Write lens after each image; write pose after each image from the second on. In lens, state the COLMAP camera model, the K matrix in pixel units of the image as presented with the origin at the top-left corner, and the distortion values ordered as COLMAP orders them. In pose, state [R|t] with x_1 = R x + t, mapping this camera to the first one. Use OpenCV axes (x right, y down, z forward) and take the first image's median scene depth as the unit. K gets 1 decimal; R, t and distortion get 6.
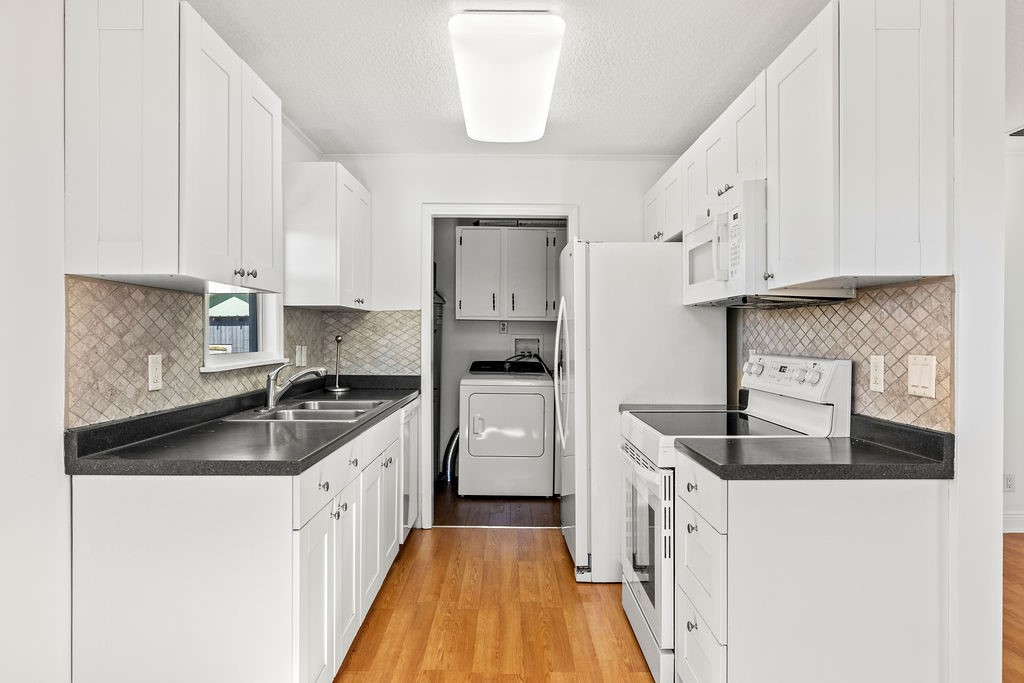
lens RADIAL K [[645.4, 0, 512.0], [0, 645.4, 341.5], [0, 0, 1]] dist [-0.001711, -0.000938]
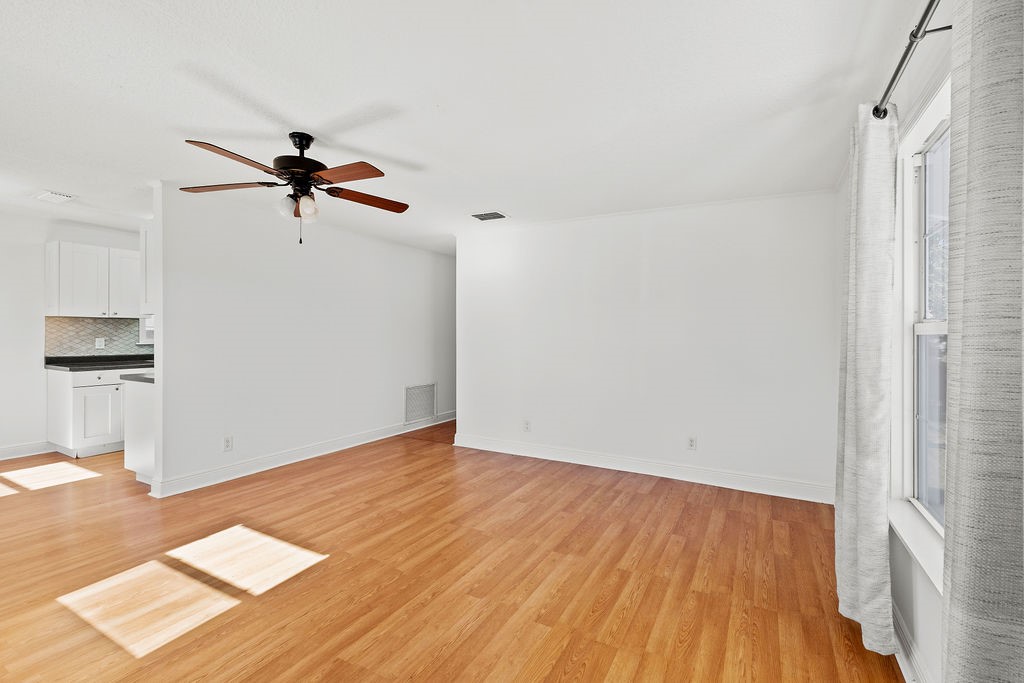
lens RADIAL K [[452.8, 0, 509.1], [0, 452.8, 337.8], [0, 0, 1]] dist [0.026344, 0.000039]
pose [[0.865287, 0.004692, -0.501255, 2.069131], [-0.005402, 0.999985, 0.000035, 0.005719], [0.501248, 0.002677, 0.865299, -0.006091]]
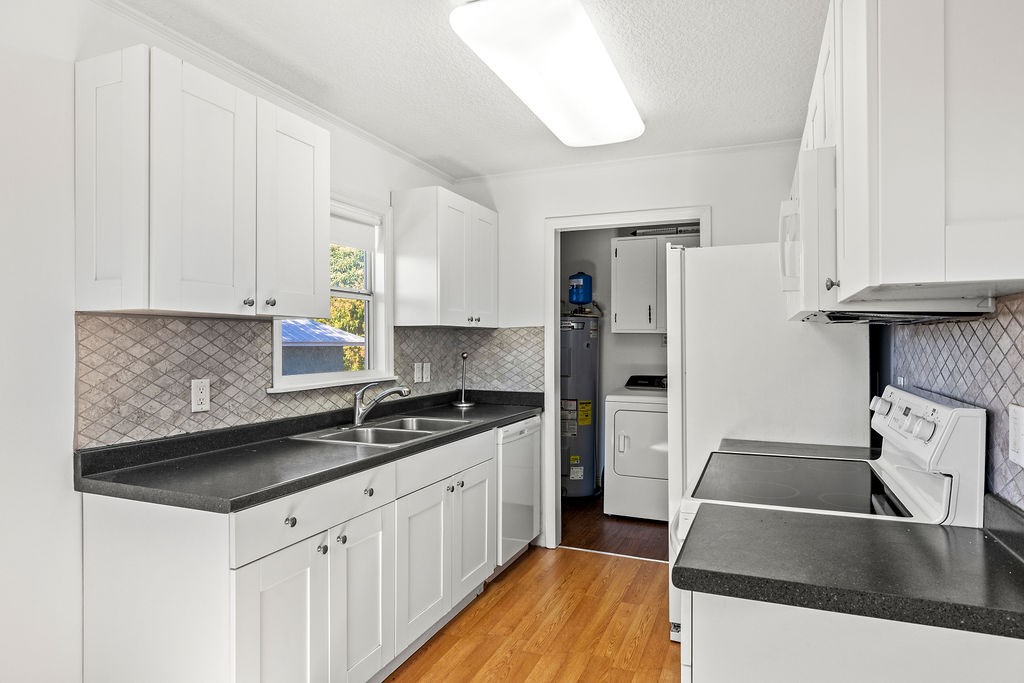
lens RADIAL K [[594.5, 0, 514.2], [0, 594.5, 346.6], [0, 0, 1]] dist [-0.005812, -0.000143]
pose [[0.922508, -0.000735, -0.385976, 0.272334], [0.000622, 1.000000, -0.000418, -0.028453], [0.385977, 0.000145, 0.922509, 0.231758]]
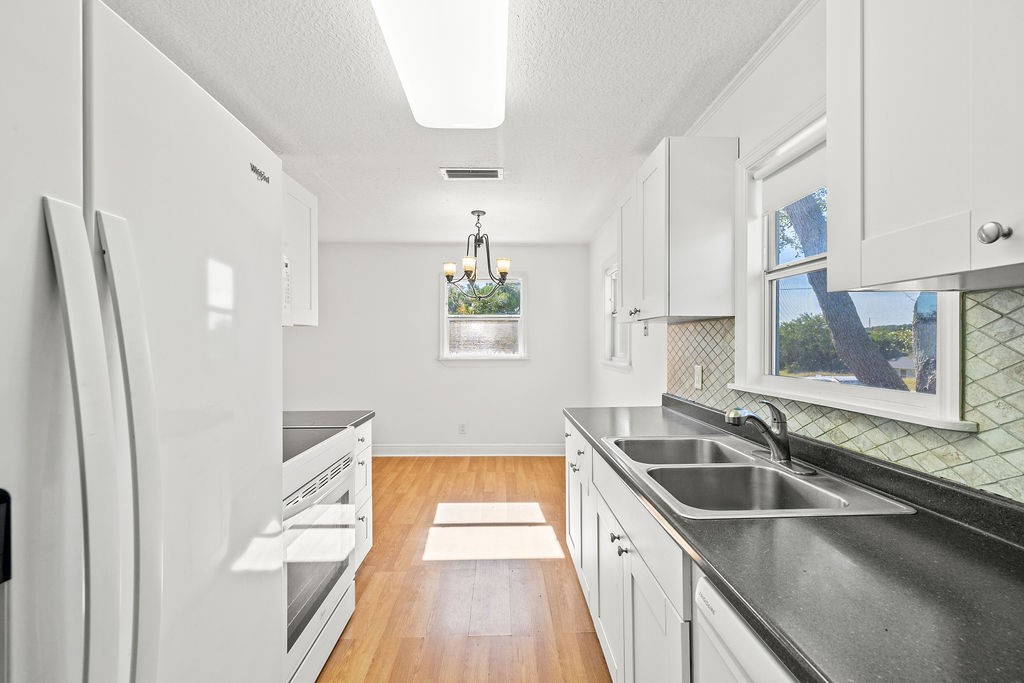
lens RADIAL K [[427.1, 0, 512.0], [0, 427.1, 341.5], [0, 0, 1]] dist [-0.034709, 0.012743]
pose [[-0.999733, 0.004798, -0.022601, -0.082243], [0.004709, 0.999981, 0.003995, -0.034367], [0.022620, 0.003887, -0.999737, 1.655922]]
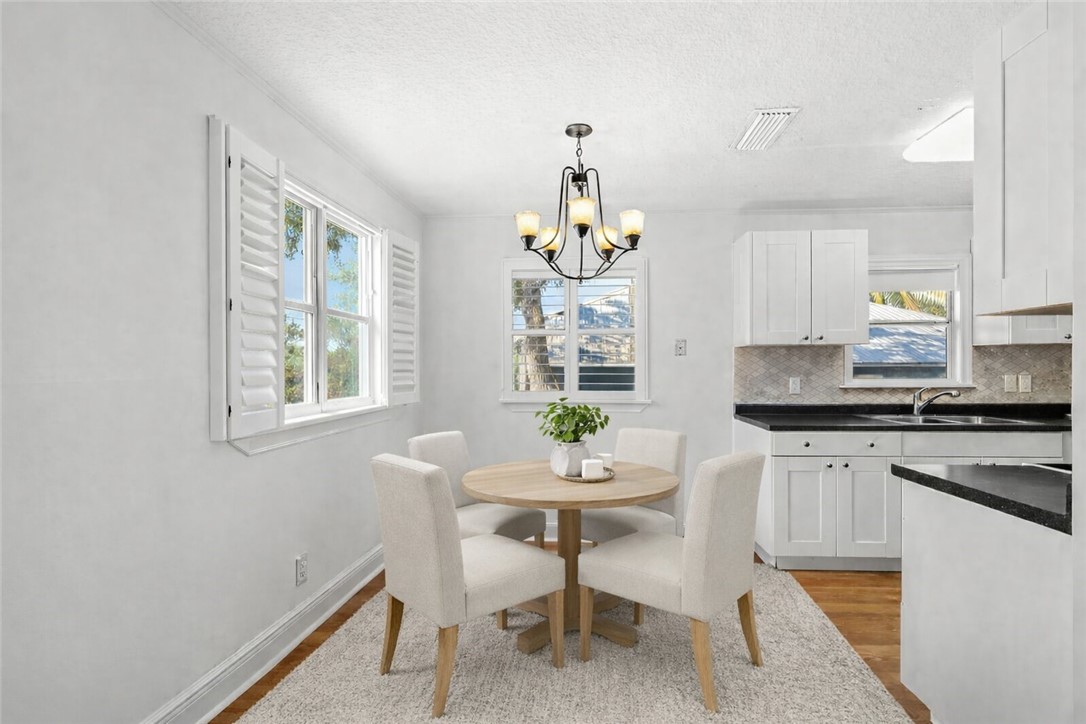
lens RADIAL K [[453.0, 0, 543.0], [0, 453.0, 362.0], [0, 0, 1]] dist [-0.034709, 0.012743]
pose [[-0.086817, -0.014006, -0.996126, 0.872846], [-0.002896, 0.999900, -0.013807, -0.006904], [0.996220, 0.001687, -0.086849, 0.233477]]
